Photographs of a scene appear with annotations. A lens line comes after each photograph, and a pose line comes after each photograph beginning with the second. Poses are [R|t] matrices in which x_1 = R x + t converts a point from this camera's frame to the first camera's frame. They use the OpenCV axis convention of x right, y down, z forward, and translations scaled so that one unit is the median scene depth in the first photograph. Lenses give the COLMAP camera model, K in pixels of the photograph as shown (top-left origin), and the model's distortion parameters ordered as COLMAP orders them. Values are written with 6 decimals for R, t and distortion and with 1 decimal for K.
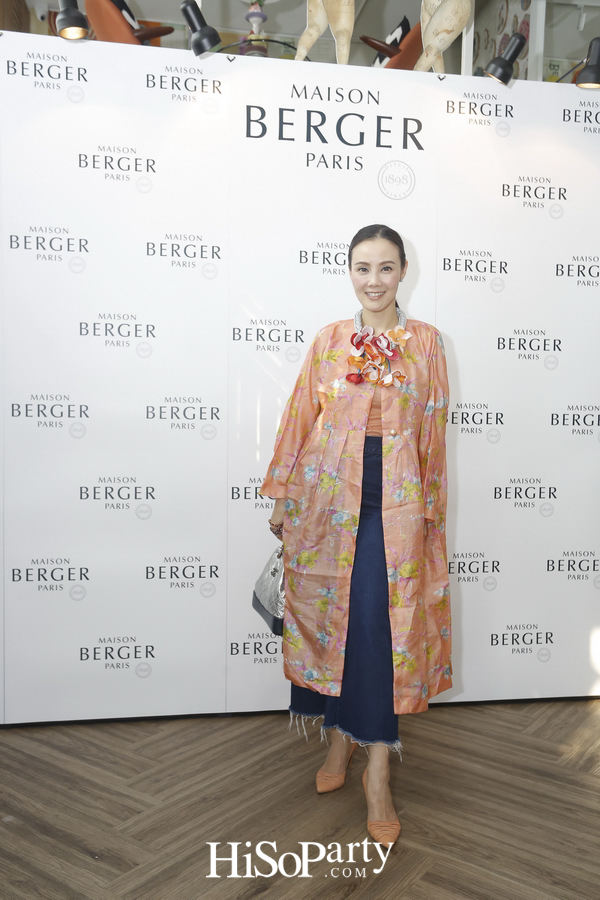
lens RADIAL K [[823.8, 0, 297.4], [0, 823.8, 458.8], [0, 0, 1]] dist [0.004134, 0.080063]
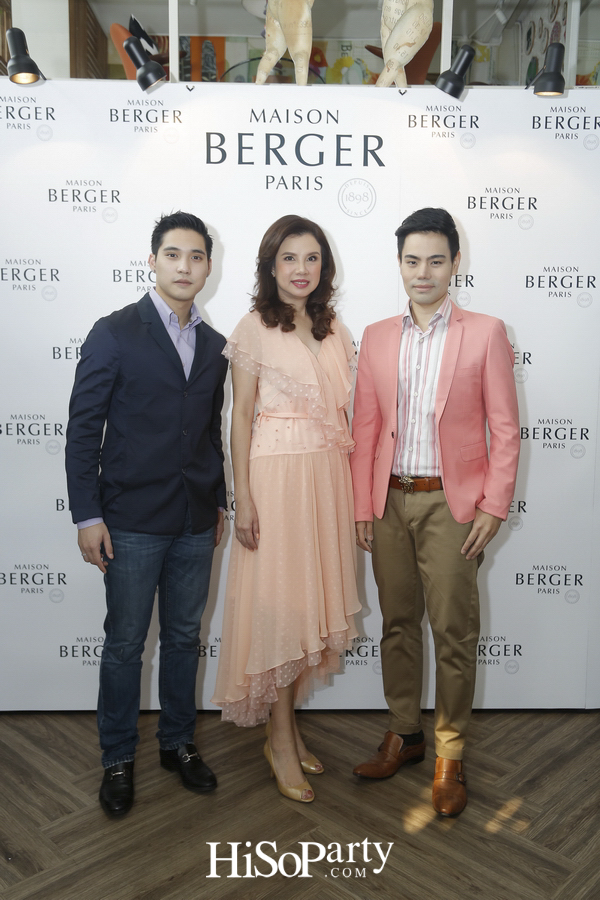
lens RADIAL K [[759.0, 0, 296.7], [0, 759.0, 458.8], [0, 0, 1]] dist [-0.008560, 0.067057]
pose [[0.988939, 0.006717, -0.148169, 0.195940], [-0.000747, 0.999187, 0.040310, -0.059317], [0.148319, -0.039753, 0.988140, 0.063412]]
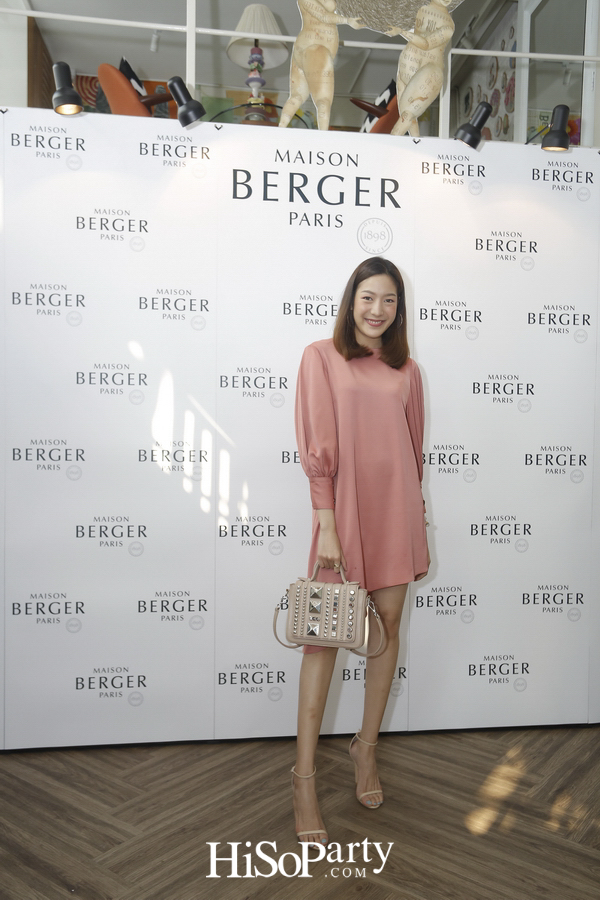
lens RADIAL K [[770.4, 0, 296.1], [0, 770.4, 457.4], [0, 0, 1]] dist [-0.008057, 0.073559]
pose [[0.999575, -0.001459, -0.029104, 0.049429], [0.000797, 0.999742, -0.022722, -0.031437], [0.029130, 0.022689, 0.999318, 0.011682]]
